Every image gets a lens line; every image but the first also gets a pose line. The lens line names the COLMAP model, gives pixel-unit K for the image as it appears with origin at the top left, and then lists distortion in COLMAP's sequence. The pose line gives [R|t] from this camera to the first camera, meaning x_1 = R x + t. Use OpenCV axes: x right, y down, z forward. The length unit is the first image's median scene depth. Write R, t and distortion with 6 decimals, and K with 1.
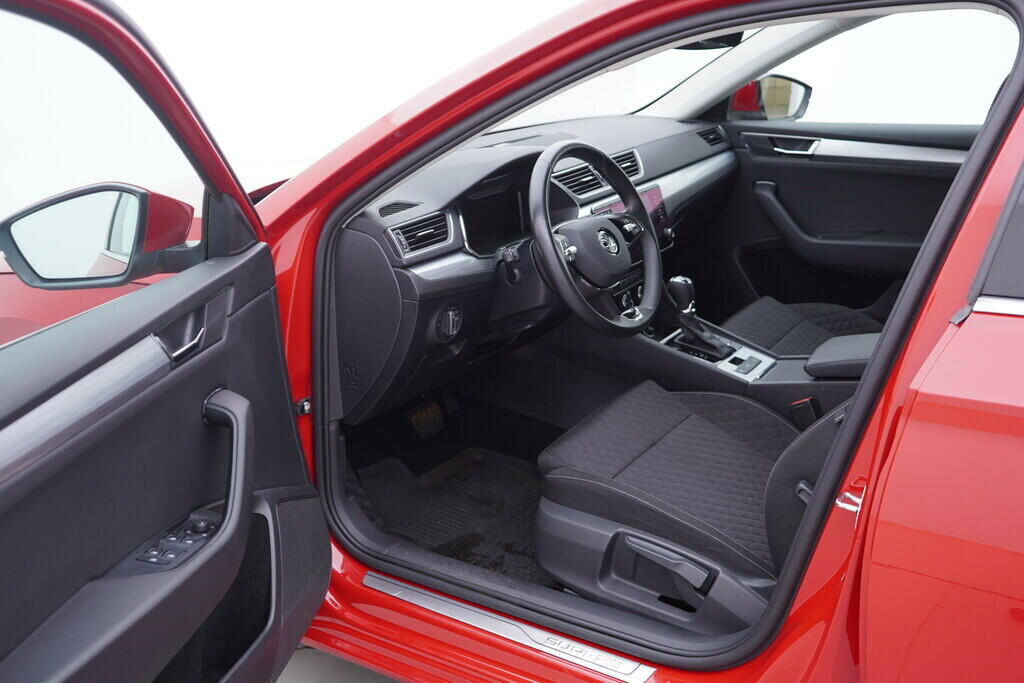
lens RADIAL K [[1052.4, 0, 512.0], [0, 1052.4, 341.5], [0, 0, 1]] dist [-0.109439, 0.260481]
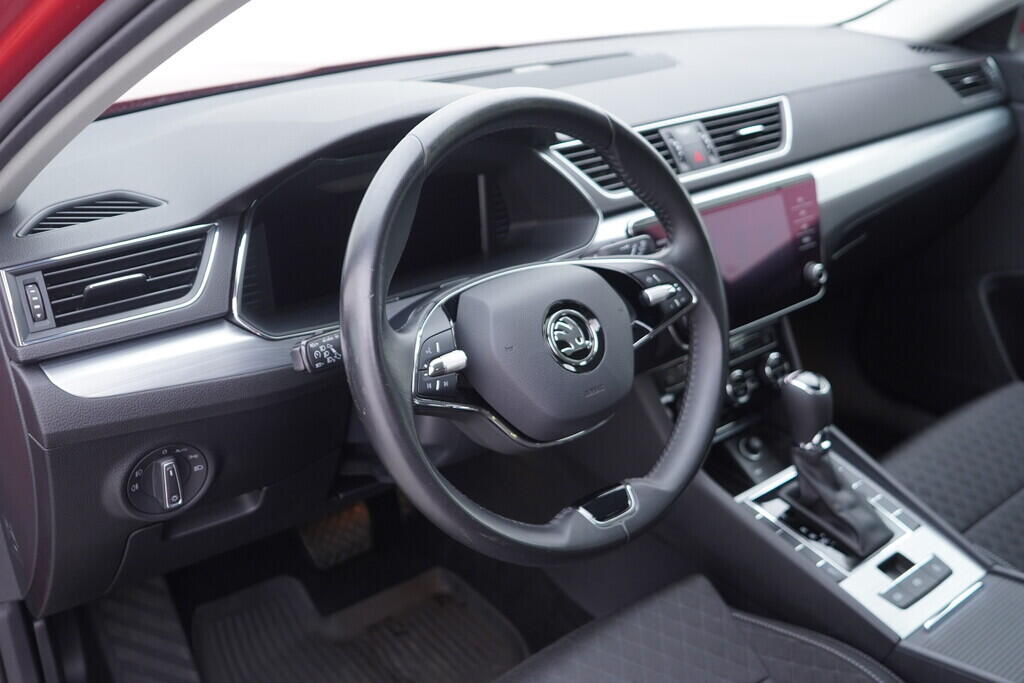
lens RADIAL K [[1052.4, 0, 512.0], [0, 1052.4, 341.5], [0, 0, 1]] dist [-0.109439, 0.260481]
pose [[0.955730, 0.152076, -0.251897, 0.150247], [-0.124574, 0.984702, 0.121835, -0.121117], [0.266572, -0.085062, 0.960054, 0.496778]]
